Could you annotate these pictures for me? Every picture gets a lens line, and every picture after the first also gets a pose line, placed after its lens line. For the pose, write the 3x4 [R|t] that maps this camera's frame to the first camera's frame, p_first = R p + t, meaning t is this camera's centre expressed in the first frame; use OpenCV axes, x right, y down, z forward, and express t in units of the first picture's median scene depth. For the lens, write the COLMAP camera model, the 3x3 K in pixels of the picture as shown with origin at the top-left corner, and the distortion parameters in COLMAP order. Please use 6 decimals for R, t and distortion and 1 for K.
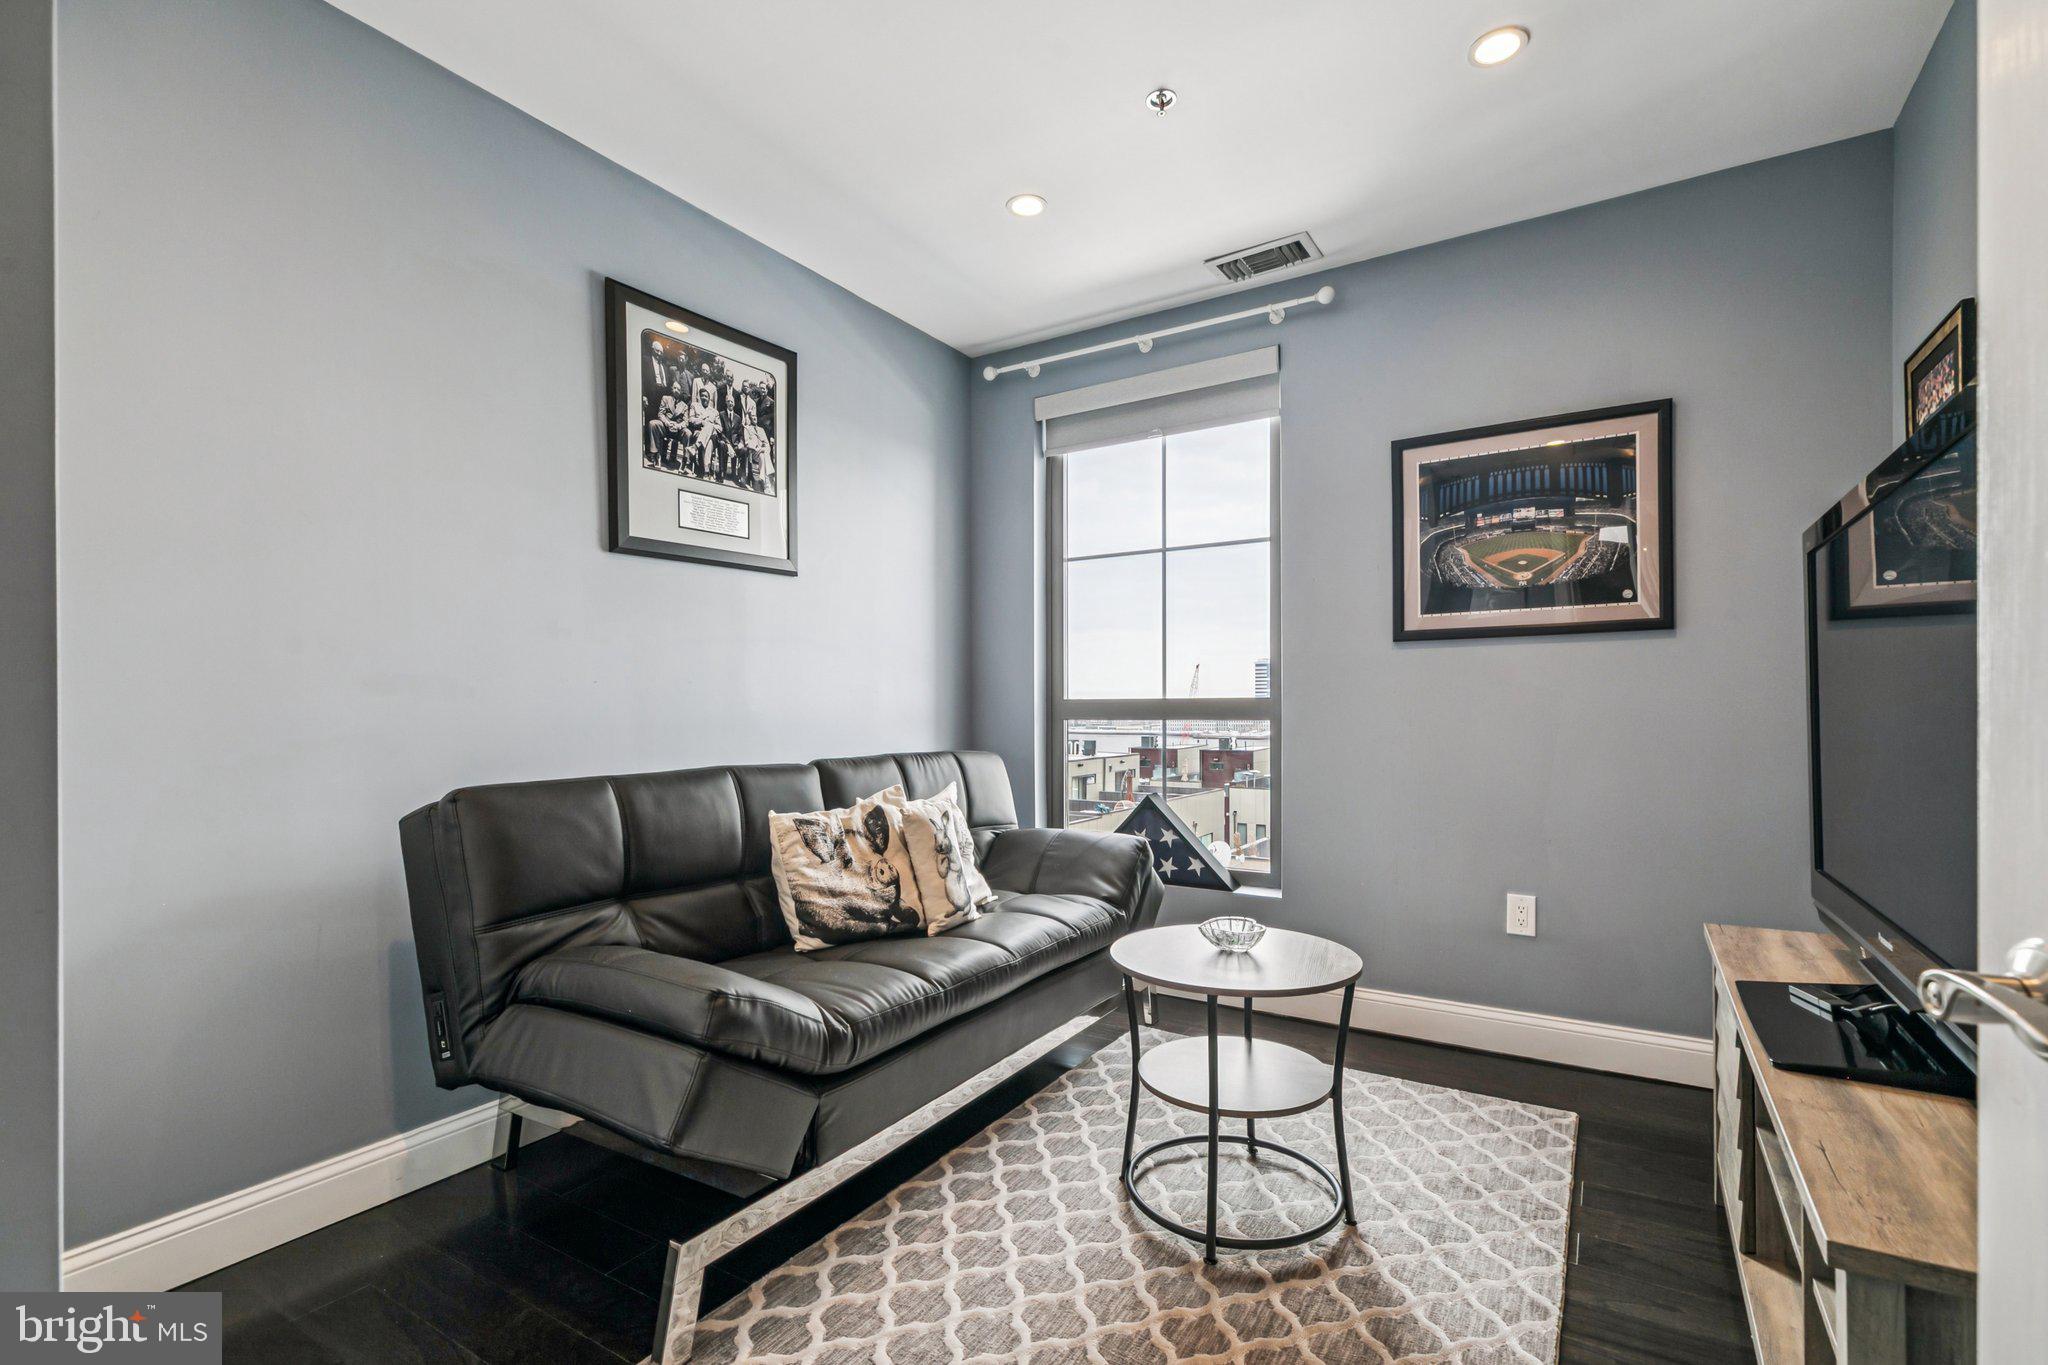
lens RADIAL K [[937.9, 0, 1025.3], [0, 937.9, 717.3], [0, 0, 1]] dist [0.003199, 0.000407]
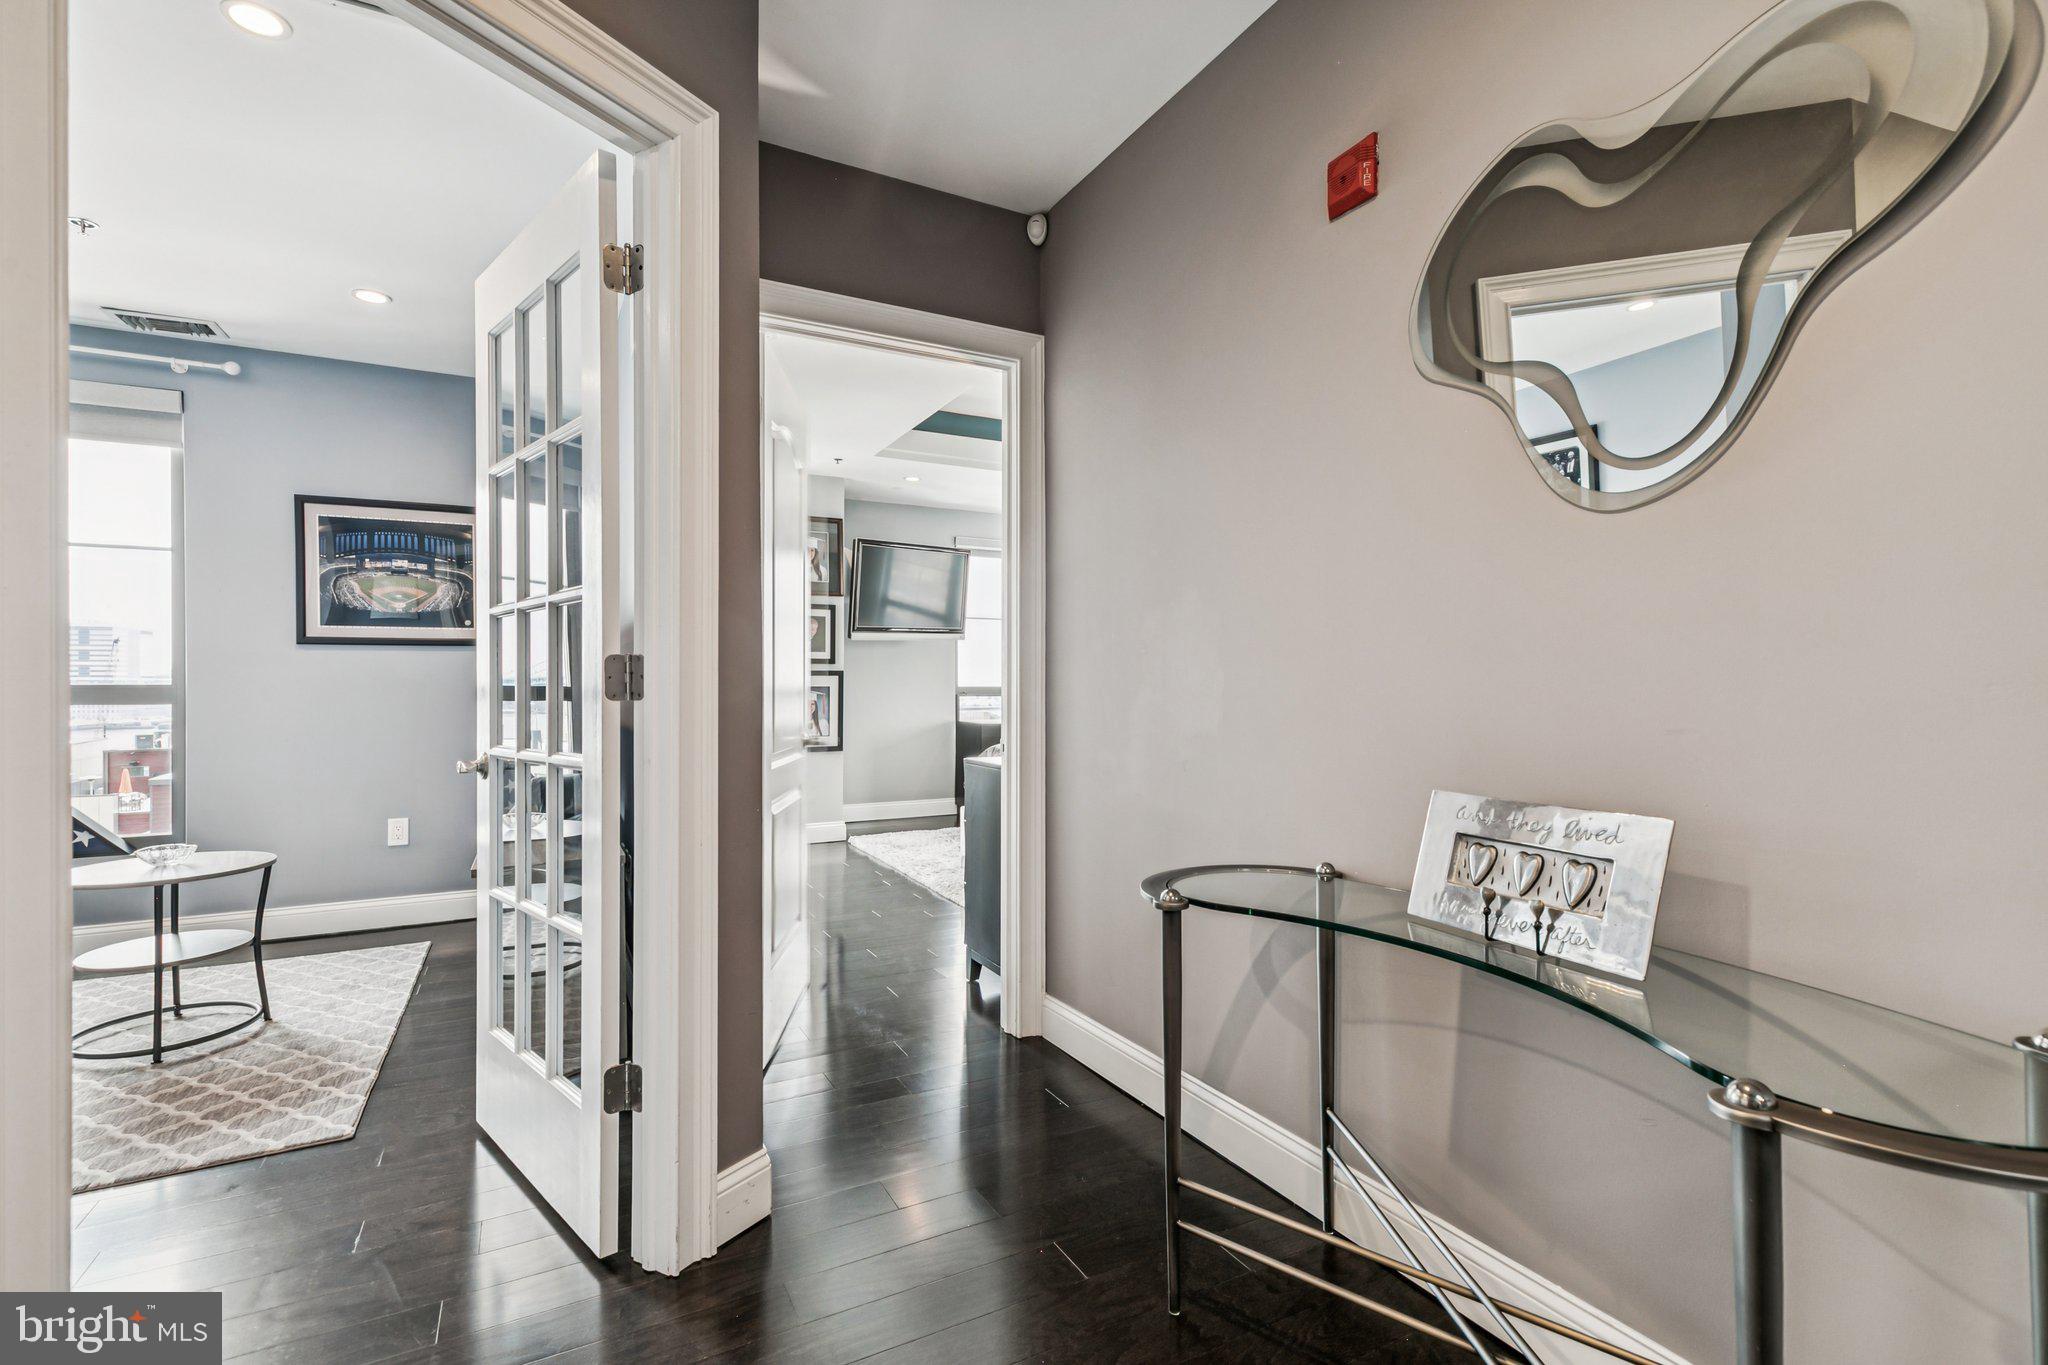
lens RADIAL K [[937.9, 0, 1027.0], [0, 937.9, 688.4], [0, 0, 1]] dist [0.003199, 0.000407]
pose [[0.507489, 0.000426, 0.861658, -0.272982], [0.007039, 0.999964, -0.004640, -0.004522], [-0.861630, 0.008420, 0.507468, -0.672664]]
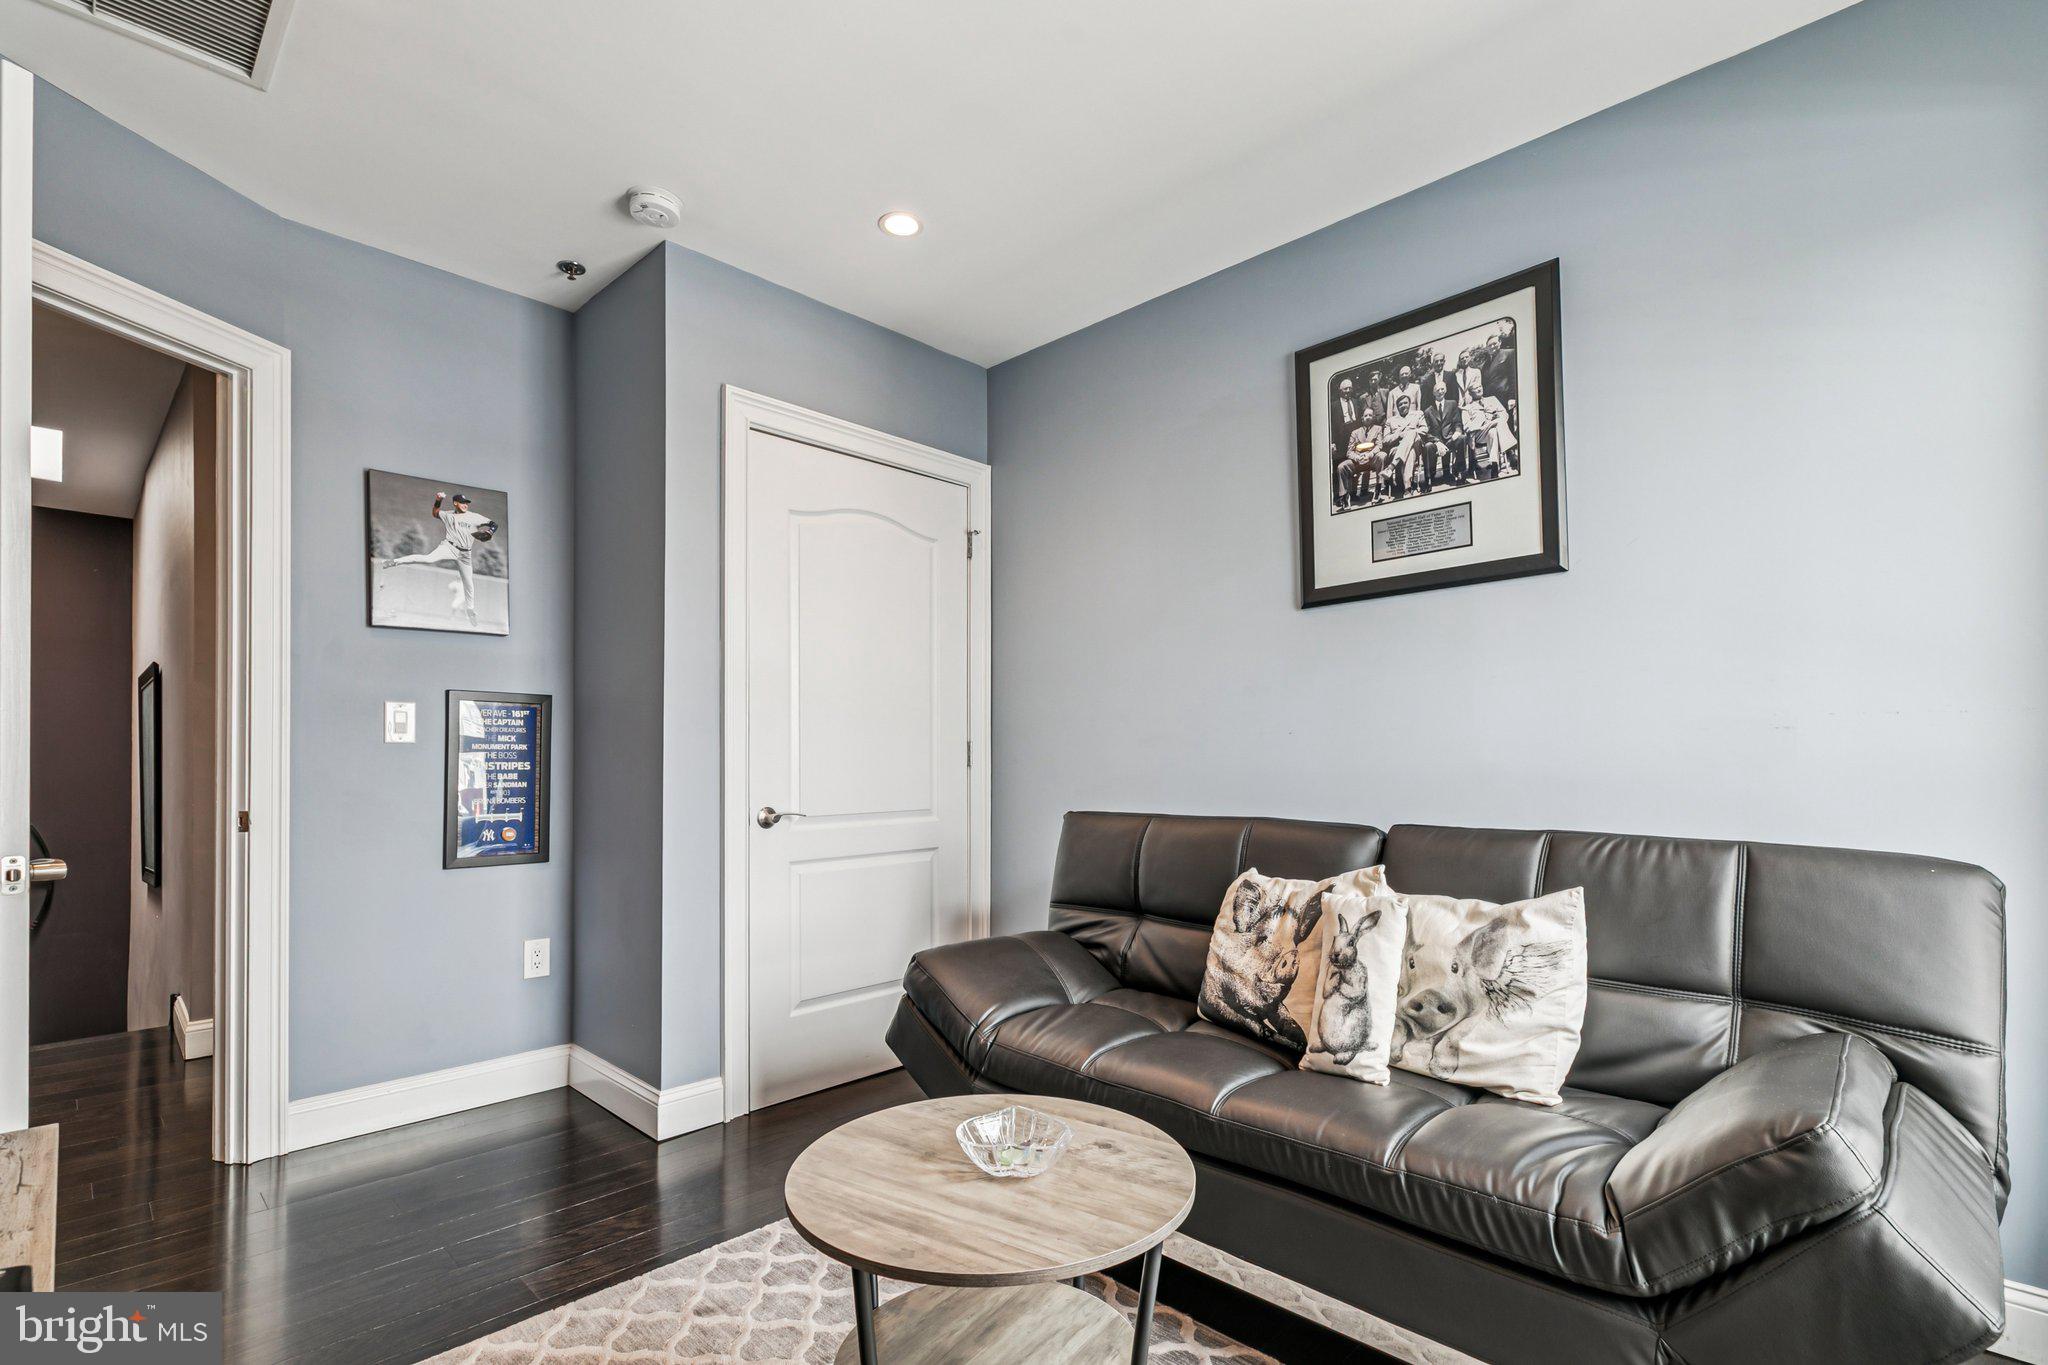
lens RADIAL K [[937.9, 0, 1015.6], [0, 937.9, 747.7], [0, 0, 1]] dist [0.003199, 0.000407]
pose [[-0.202053, -0.003795, -0.979367, 0.578869], [-0.001486, 0.999993, -0.003569, -0.014544], [0.979374, 0.000735, -0.202057, 0.797788]]
